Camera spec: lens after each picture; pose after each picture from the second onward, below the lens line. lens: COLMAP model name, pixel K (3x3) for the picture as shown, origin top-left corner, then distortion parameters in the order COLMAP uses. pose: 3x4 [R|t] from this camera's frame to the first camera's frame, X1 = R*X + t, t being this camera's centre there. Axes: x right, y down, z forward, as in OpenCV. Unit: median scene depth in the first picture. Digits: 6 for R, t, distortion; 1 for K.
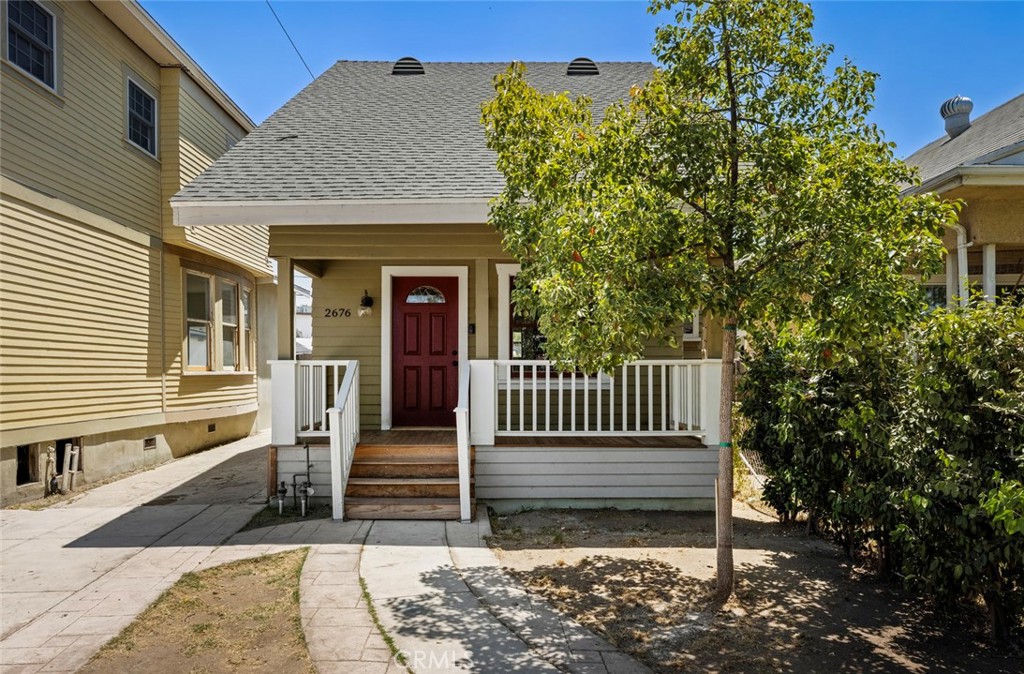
lens RADIAL K [[724.9, 0, 489.1], [0, 724.9, 368.1], [0, 0, 1]] dist [0.003376, 0.003898]
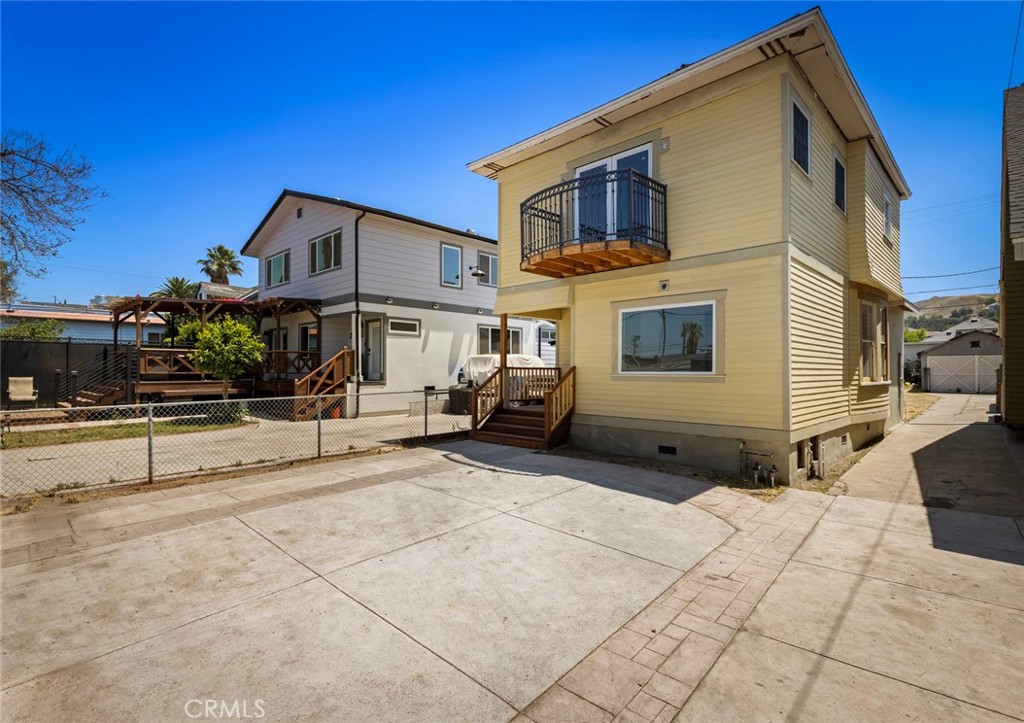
lens RADIAL K [[497.5, 0, 522.3], [0, 497.5, 367.5], [0, 0, 1]] dist [0.003489, 0.000410]
pose [[0.725172, 0.004150, -0.688555, -0.327445], [-0.003483, 0.999991, 0.002358, -0.027167], [0.688559, 0.000688, 0.725180, -0.025872]]
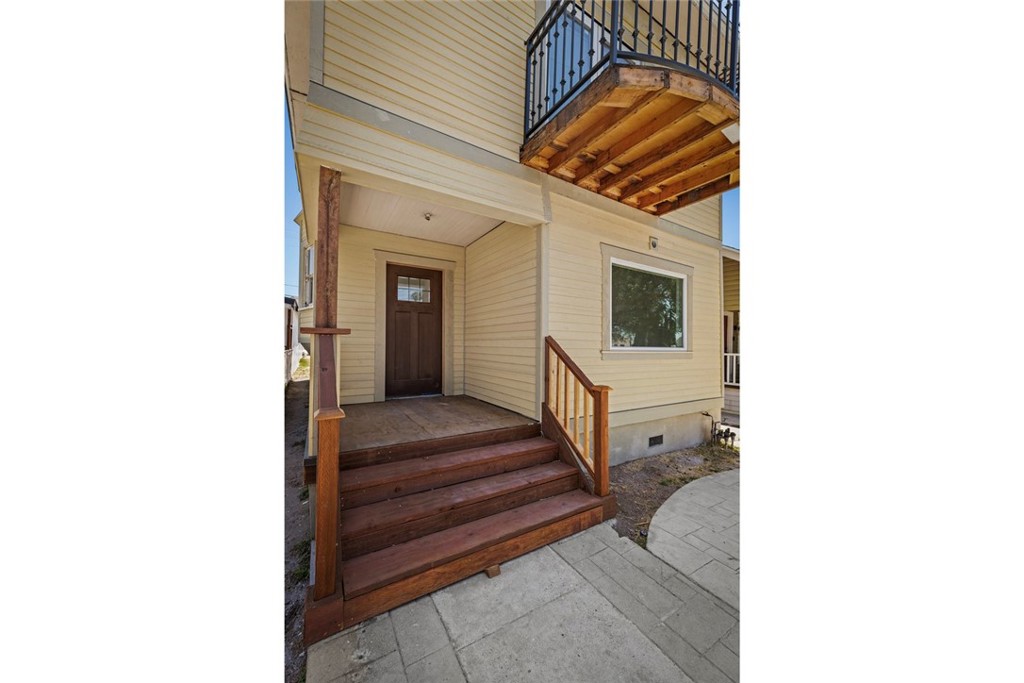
lens RADIAL K [[306.0, 0, 502.3], [0, 306.0, 342.4], [0, 0, 1]] dist [0.001025, 0.000025]
pose [[0.855376, 0.025088, 0.517400, -1.208752], [-0.025557, 0.999654, -0.006221, -0.016842], [-0.517377, -0.007902, 0.855721, 0.537702]]
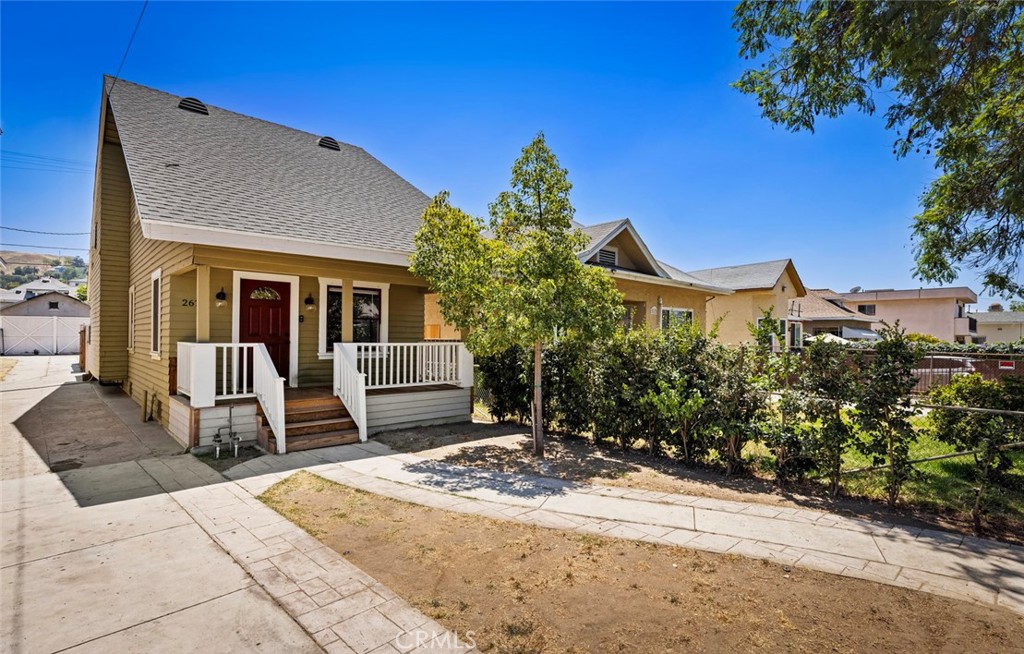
lens RADIAL K [[492.2, 0, 528.2], [0, 492.2, 339.3], [0, 0, 1]] dist [-0.014357, 0.000831]
pose [[0.720521, 0.005293, 0.693413, -0.390093], [-0.014048, 0.999877, 0.006965, -0.026408], [-0.693291, -0.014760, 0.720507, -0.043091]]
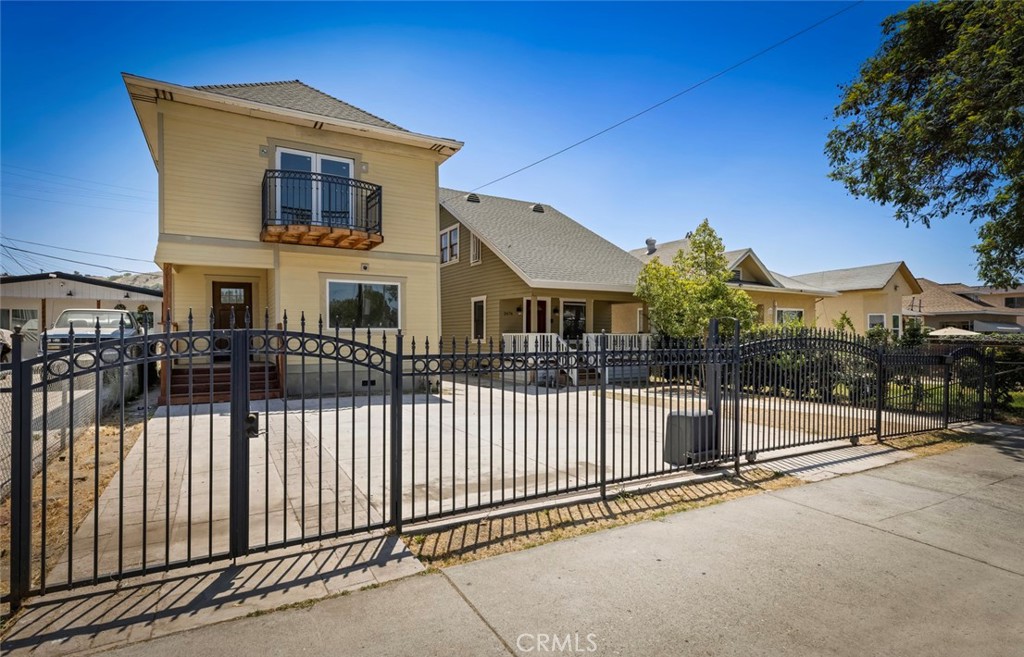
lens RADIAL K [[488.4, 0, 485.2], [0, 488.4, 333.8], [0, 0, 1]] dist [0.003444, 0.000320]
pose [[0.875677, 0.005770, 0.482863, -1.110209], [-0.006549, 0.999979, -0.000072, -0.005750], [-0.482853, -0.003099, 0.875696, -0.444461]]
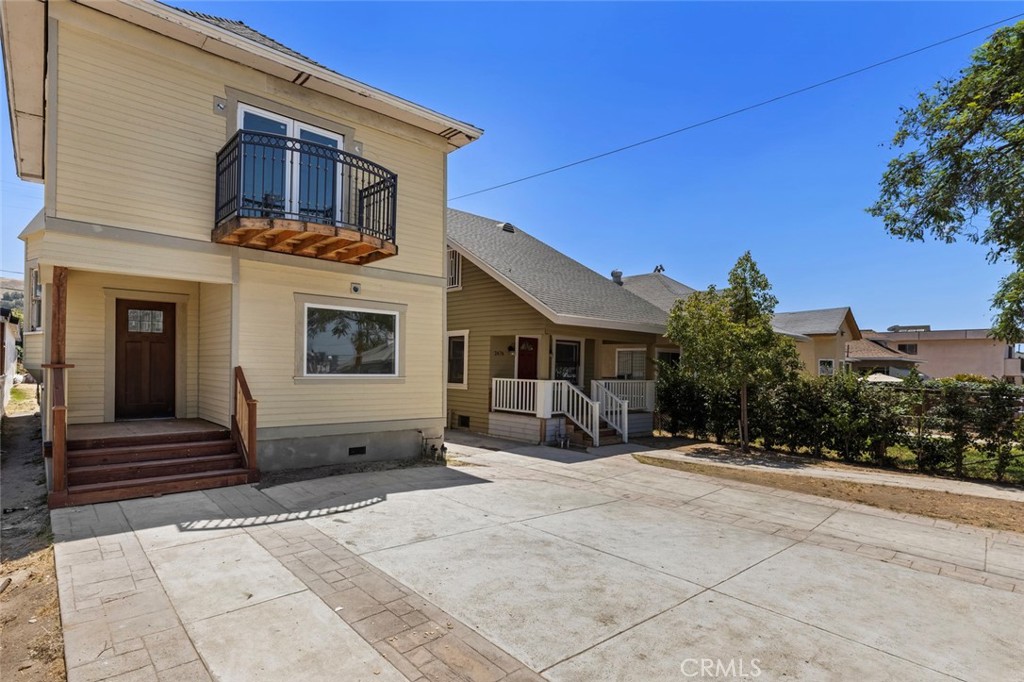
lens RADIAL K [[517.6, 0, 461.7], [0, 517.6, 364.4], [0, 0, 1]] dist [0.004667, -0.000471]
pose [[0.771692, 0.023492, 0.635562, -1.227004], [-0.028050, 0.999602, -0.002891, -0.038948], [-0.635377, -0.015597, 0.772044, -0.049059]]
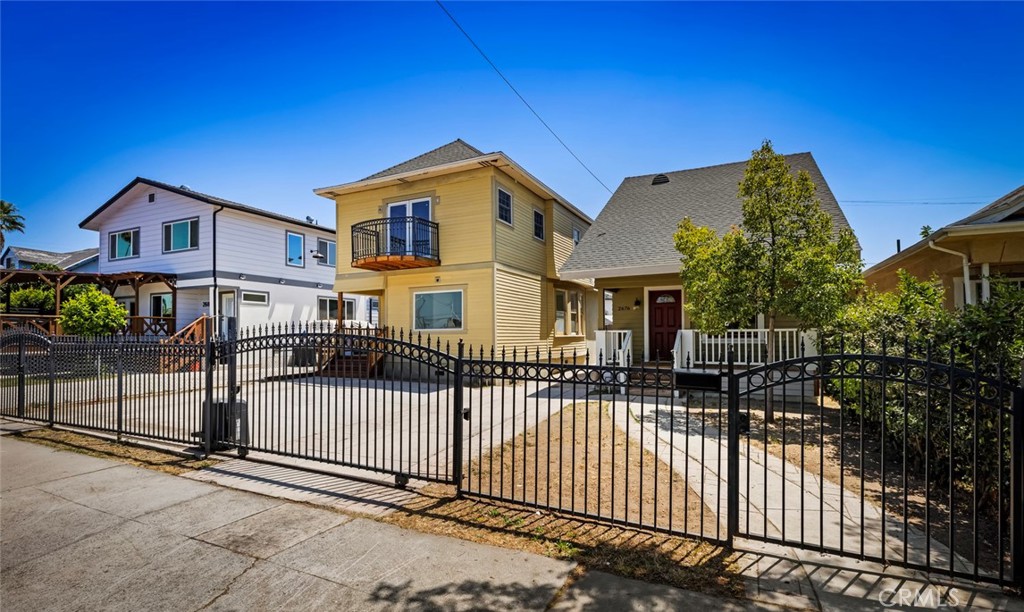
lens RADIAL K [[479.0, 0, 513.9], [0, 479.0, 325.4], [0, 0, 1]] dist [0.003801, 0.000388]
pose [[0.901845, -0.011592, -0.431905, 0.121479], [0.004883, 0.999850, -0.016641, -0.001798], [0.432033, 0.012899, 0.901765, -0.472315]]
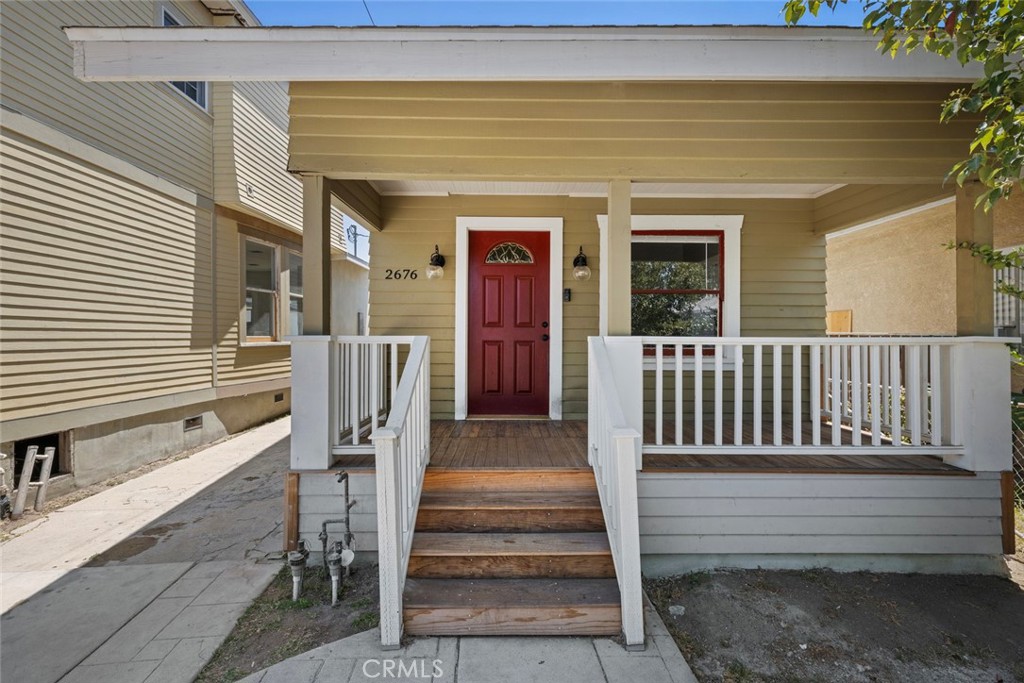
lens RADIAL K [[481.4, 0, 514.5], [0, 481.4, 333.9], [0, 0, 1]] dist [0.004457, 0.000183]
pose [[0.999938, 0.004662, 0.010119, -0.089584], [-0.004659, 0.999989, -0.000308, -0.010544], [-0.010121, 0.000261, 0.999949, 0.471198]]
